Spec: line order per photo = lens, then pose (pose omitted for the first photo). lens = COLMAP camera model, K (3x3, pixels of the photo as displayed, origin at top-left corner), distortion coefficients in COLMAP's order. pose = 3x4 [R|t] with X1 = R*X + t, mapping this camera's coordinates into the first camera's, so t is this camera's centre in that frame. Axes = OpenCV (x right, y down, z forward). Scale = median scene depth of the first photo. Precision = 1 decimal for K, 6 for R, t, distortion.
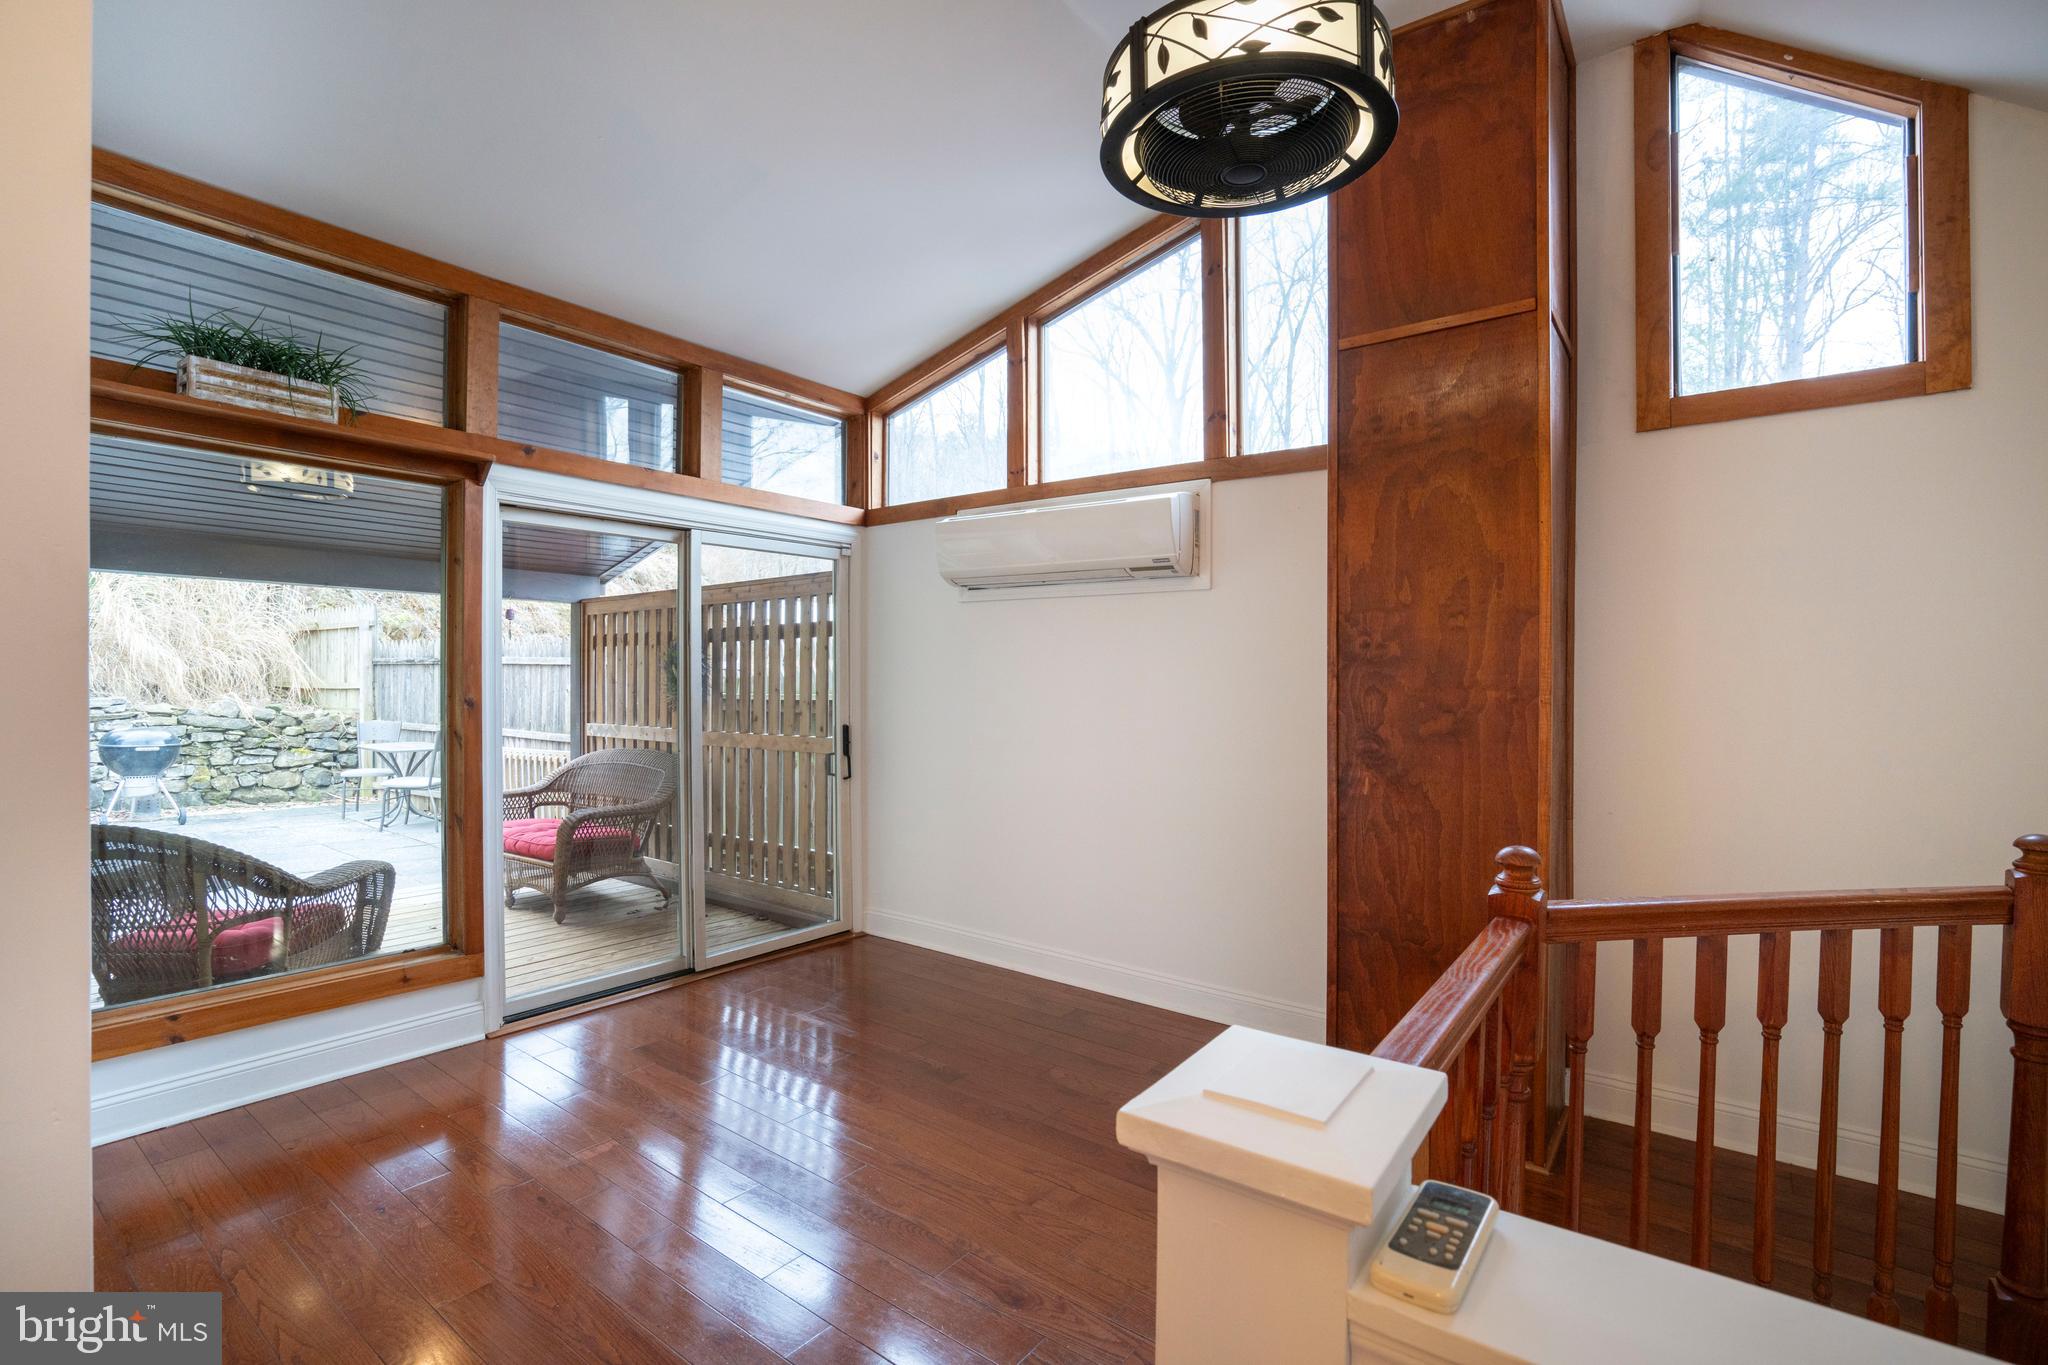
lens RADIAL K [[947.9, 0, 1015.7], [0, 947.9, 684.6], [0, 0, 1]] dist [-0.037084, 0.008217]
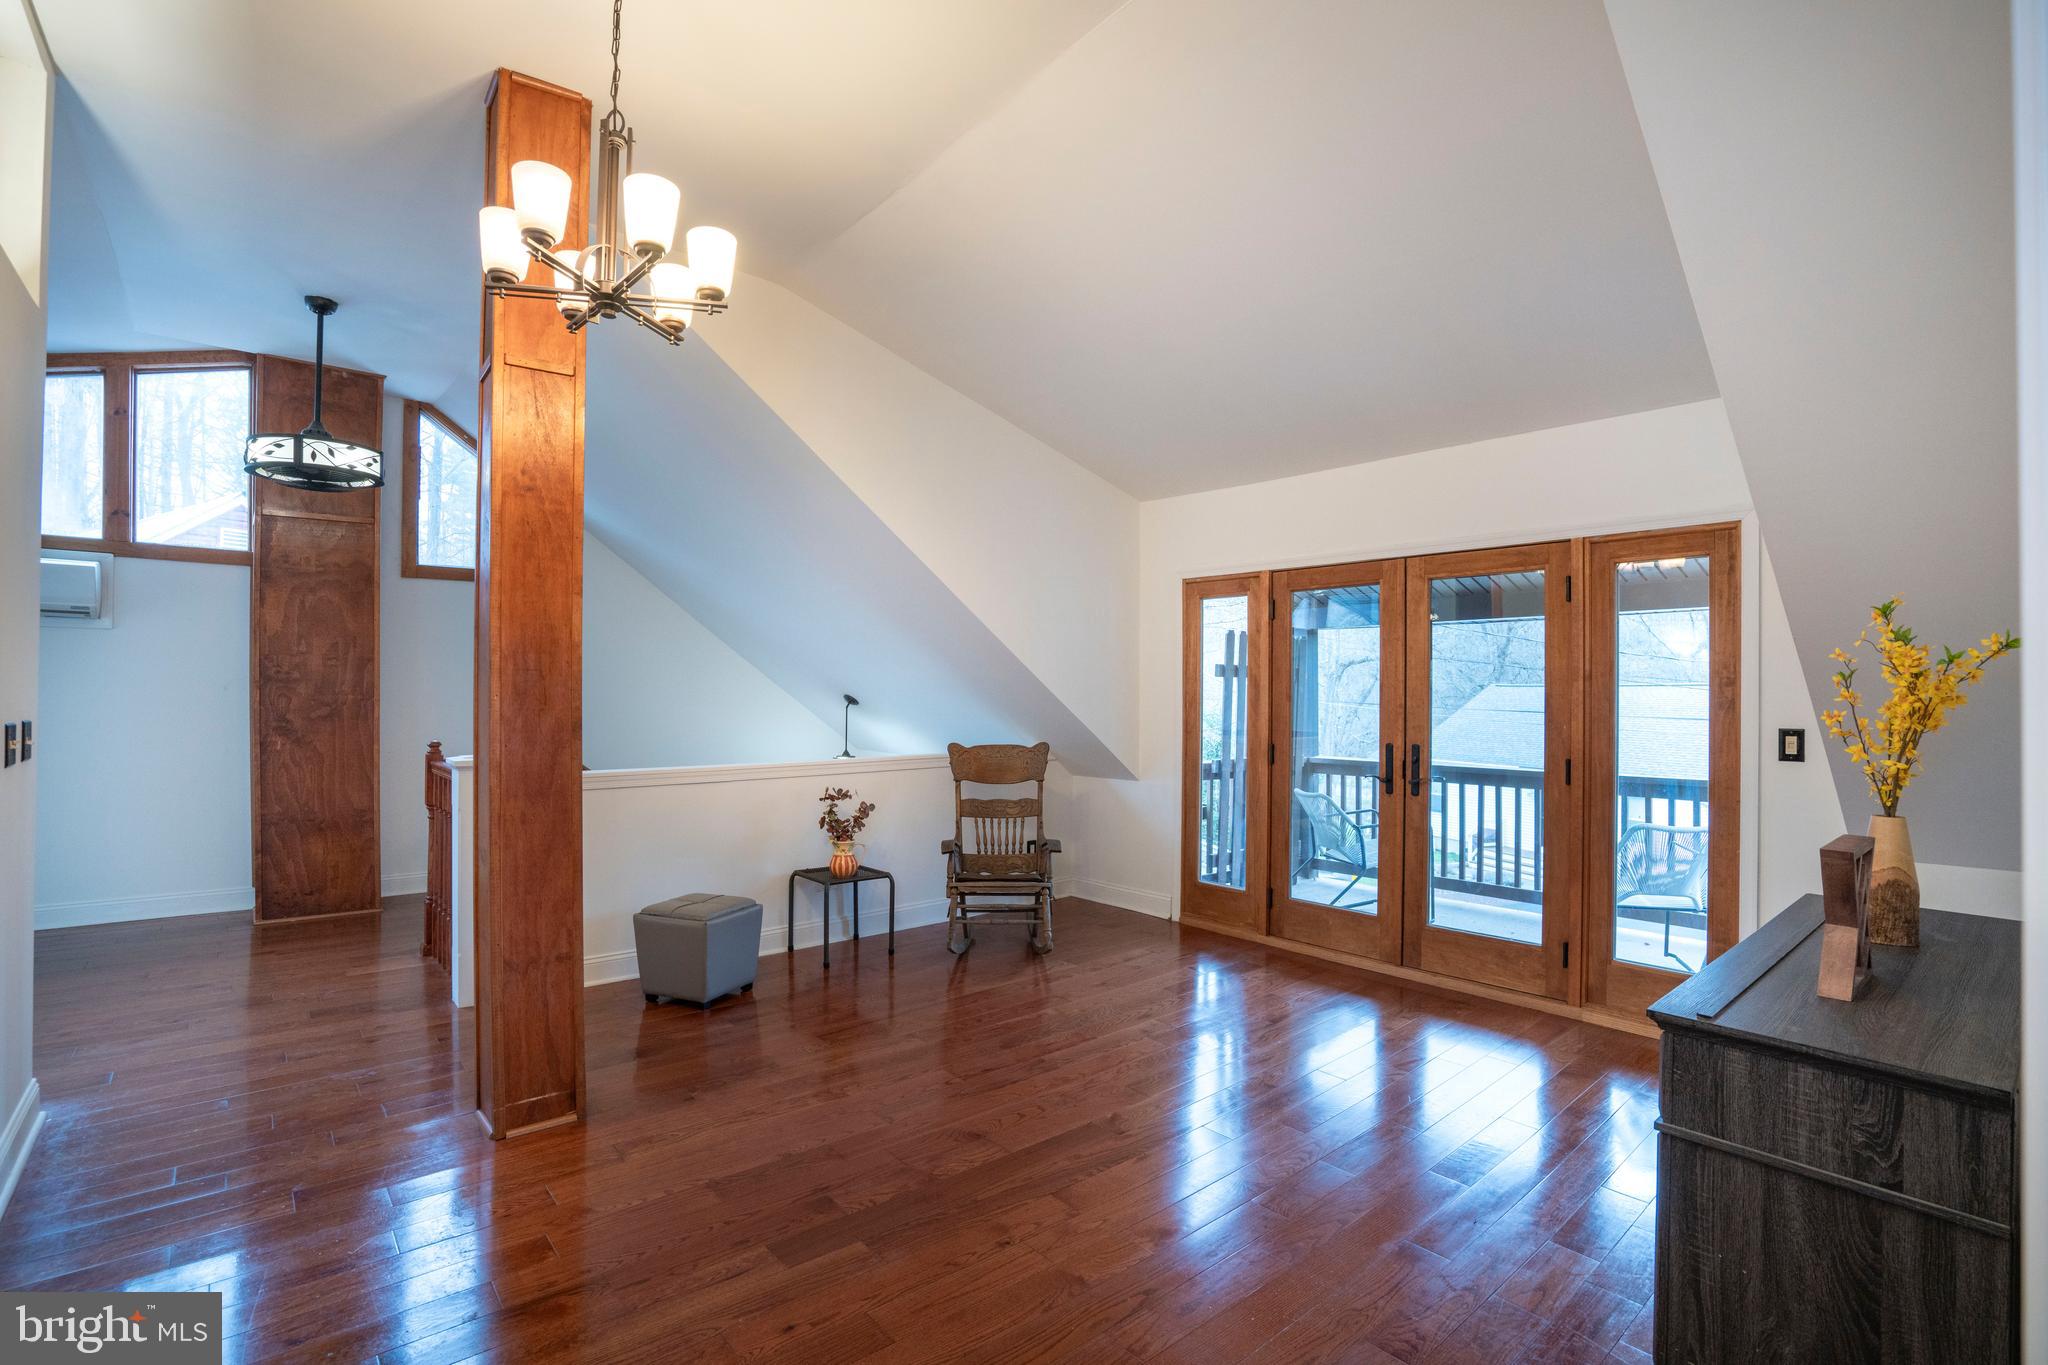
lens RADIAL K [[947.9, 0, 1034.9], [0, 947.9, 687.3], [0, 0, 1]] dist [-0.037084, 0.008217]
pose [[0.207038, 0.004438, 0.978323, -0.789845], [0.008179, 0.999947, -0.006267, 0.009353], [-0.978299, 0.009299, 0.206991, -0.614347]]
